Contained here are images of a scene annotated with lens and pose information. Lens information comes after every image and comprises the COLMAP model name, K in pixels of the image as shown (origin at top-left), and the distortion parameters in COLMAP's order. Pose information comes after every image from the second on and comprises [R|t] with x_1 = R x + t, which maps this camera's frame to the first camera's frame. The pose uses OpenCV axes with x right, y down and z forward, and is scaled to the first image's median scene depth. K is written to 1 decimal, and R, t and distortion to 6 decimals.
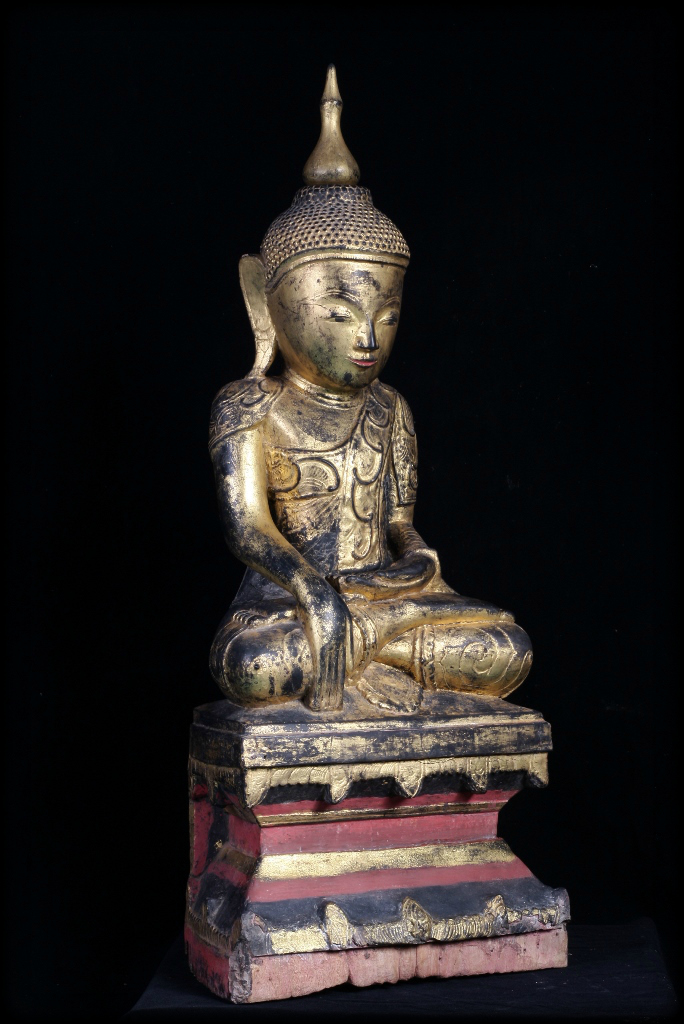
lens RADIAL K [[2458.7, 0, 342.0], [0, 2458.7, 512.0], [0, 0, 1]] dist [-0.079518, -0.113973]
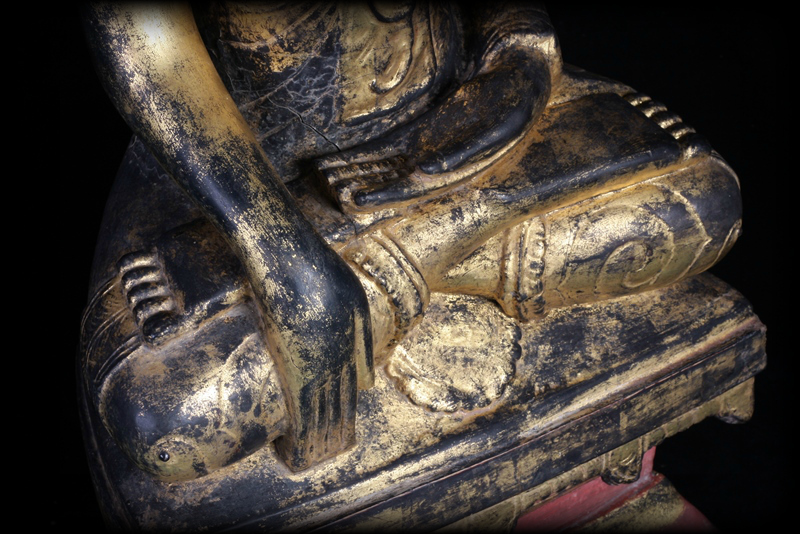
lens RADIAL K [[2004.5, 0, 400.0], [0, 2004.5, 267.0], [0, 0, 1]] dist [-0.102971, -0.660483]
pose [[0.999238, -0.002934, -0.038919, 0.024364], [0.026209, 0.789341, 0.613395, -0.189870], [0.028921, -0.613948, 0.788817, 0.686062]]
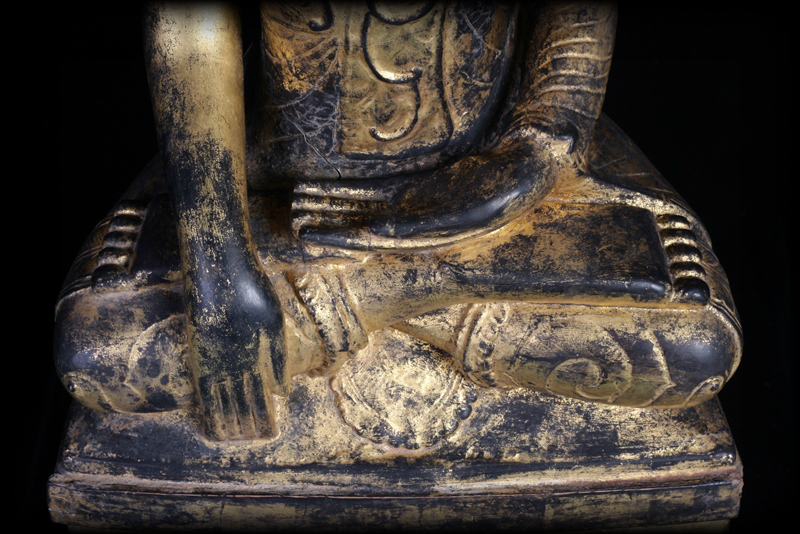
lens RADIAL K [[2004.5, 0, 400.0], [0, 2004.5, 267.0], [0, 0, 1]] dist [-0.102971, -0.660483]
pose [[0.850886, 0.367323, -0.375589, 0.167649], [0.007965, 0.705828, 0.708338, -0.244771], [0.525290, -0.605706, 0.597654, 0.758190]]
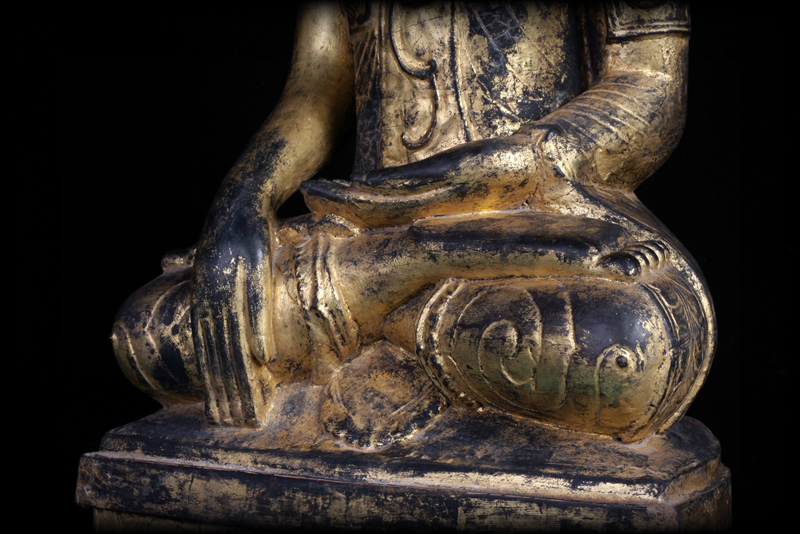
lens RADIAL K [[2004.5, 0, 400.0], [0, 2004.5, 267.0], [0, 0, 1]] dist [-0.102971, -0.660483]
pose [[0.401409, 0.045464, -0.914770, 0.406511], [0.030997, 0.997521, 0.063178, 0.017505], [0.915374, -0.053715, 0.399005, 0.831359]]
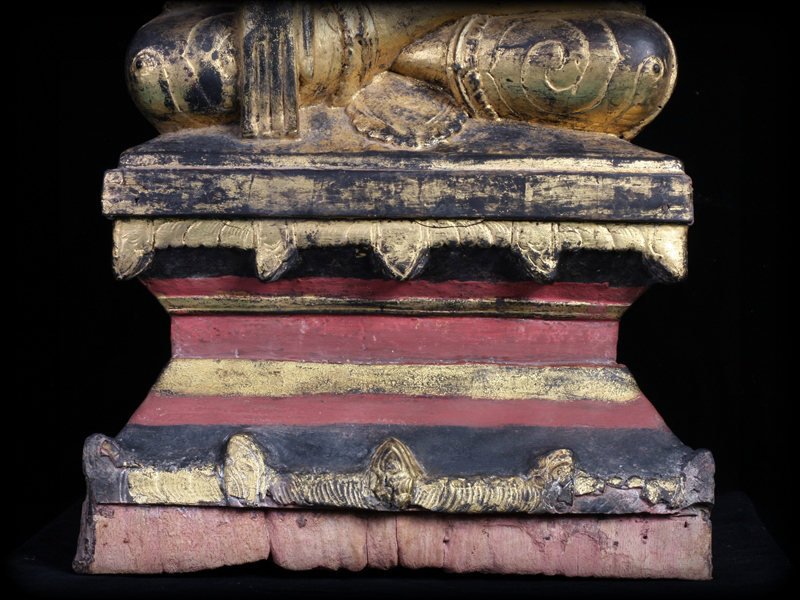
lens RADIAL K [[2166.9, 0, 400.0], [0, 2166.9, 300.0], [0, 0, 1]] dist [-0.094188, -0.484461]
pose [[0.854379, 0.021356, -0.519211, 0.308136], [-0.003582, 0.999373, 0.035212, 0.099977], [0.519638, -0.028224, 0.853920, 0.517639]]
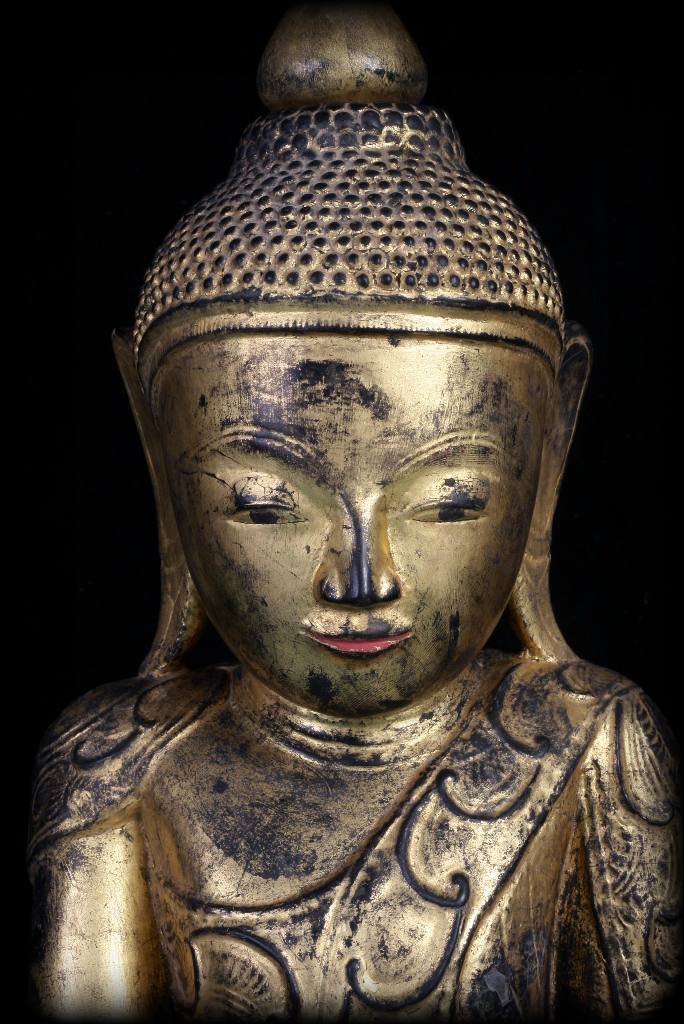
lens RADIAL K [[2565.7, 0, 342.0], [0, 2565.7, 512.0], [0, 0, 1]] dist [-0.102971, -0.660483]
pose [[0.853393, -0.030455, -0.520378, 0.185232], [0.024688, 0.999533, -0.018011, -0.072234], [0.520683, 0.002523, 0.853746, 0.712398]]
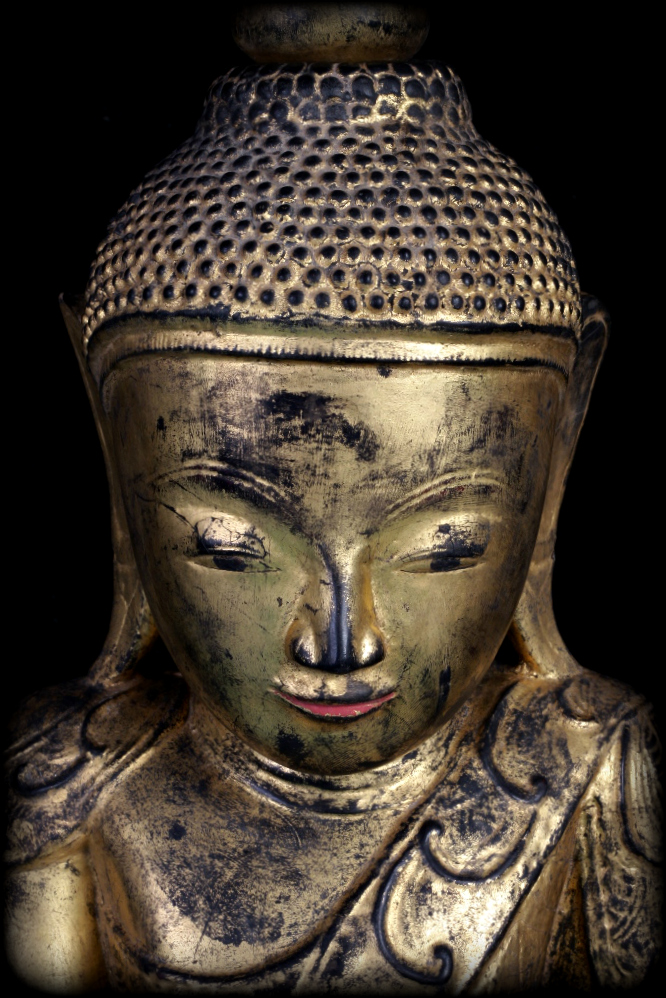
lens RADIAL K [[2588.7, 0, 333.0], [0, 2588.7, 499.0], [0, 0, 1]] dist [-0.087266, -0.828771]
pose [[0.856452, 0.070832, -0.511344, 0.161627], [0.003690, 0.989677, 0.143271, -0.128104], [0.516213, -0.124592, 0.847349, 0.751635]]
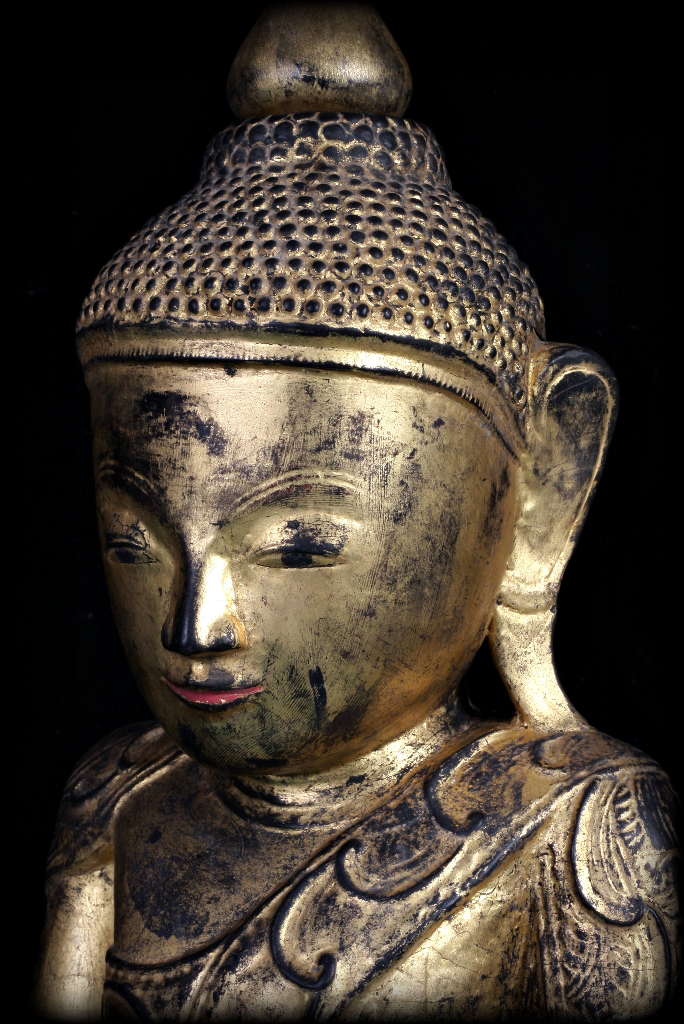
lens RADIAL K [[2565.7, 0, 342.0], [0, 2565.7, 512.0], [0, 0, 1]] dist [-0.102971, -0.660483]
pose [[0.484038, -0.017716, -0.874868, 0.295745], [-0.016902, 0.999419, -0.029590, -0.074387], [0.874884, 0.029110, 0.483457, 0.865053]]
